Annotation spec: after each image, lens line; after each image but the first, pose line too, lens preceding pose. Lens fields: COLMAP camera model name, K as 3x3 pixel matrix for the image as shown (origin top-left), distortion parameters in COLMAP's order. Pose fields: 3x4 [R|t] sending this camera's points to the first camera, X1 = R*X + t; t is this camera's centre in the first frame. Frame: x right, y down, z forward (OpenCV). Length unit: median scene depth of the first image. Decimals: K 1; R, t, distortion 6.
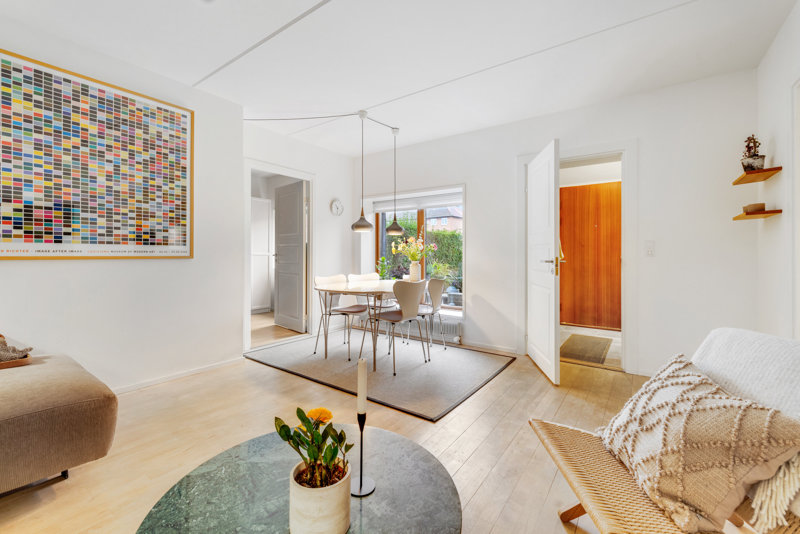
lens RADIAL K [[338.1, 0, 398.1], [0, 338.1, 252.3], [0, 0, 1]] dist [0.000270, -0.000070]
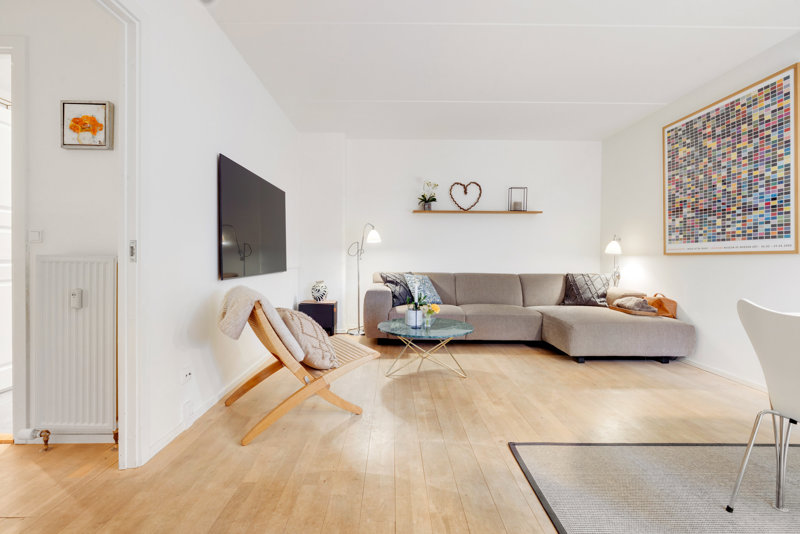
lens RADIAL K [[369.8, 0, 396.6], [0, 369.8, 256.3], [0, 0, 1]] dist [0.002501, -0.000538]
pose [[-0.802551, -0.010532, -0.596491, 0.715680], [-0.004956, 0.999927, -0.010987, 0.043010], [0.596564, -0.005861, -0.802544, 1.282515]]
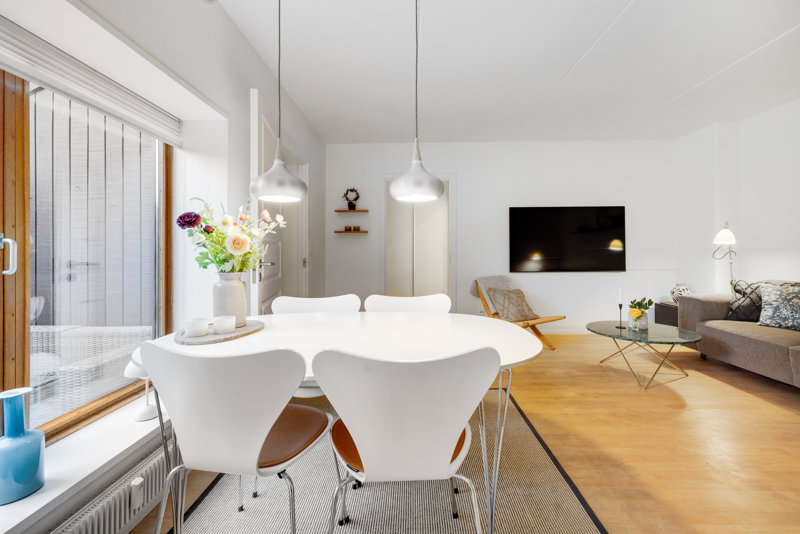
lens RADIAL K [[338.1, 0, 401.3], [0, 338.1, 254.8], [0, 0, 1]] dist [0.000270, -0.000070]
pose [[-0.566418, -0.000055, 0.824118, -0.566567], [-0.001836, 0.999998, -0.001195, 0.010769], [-0.824116, -0.002190, -0.566416, 1.650366]]
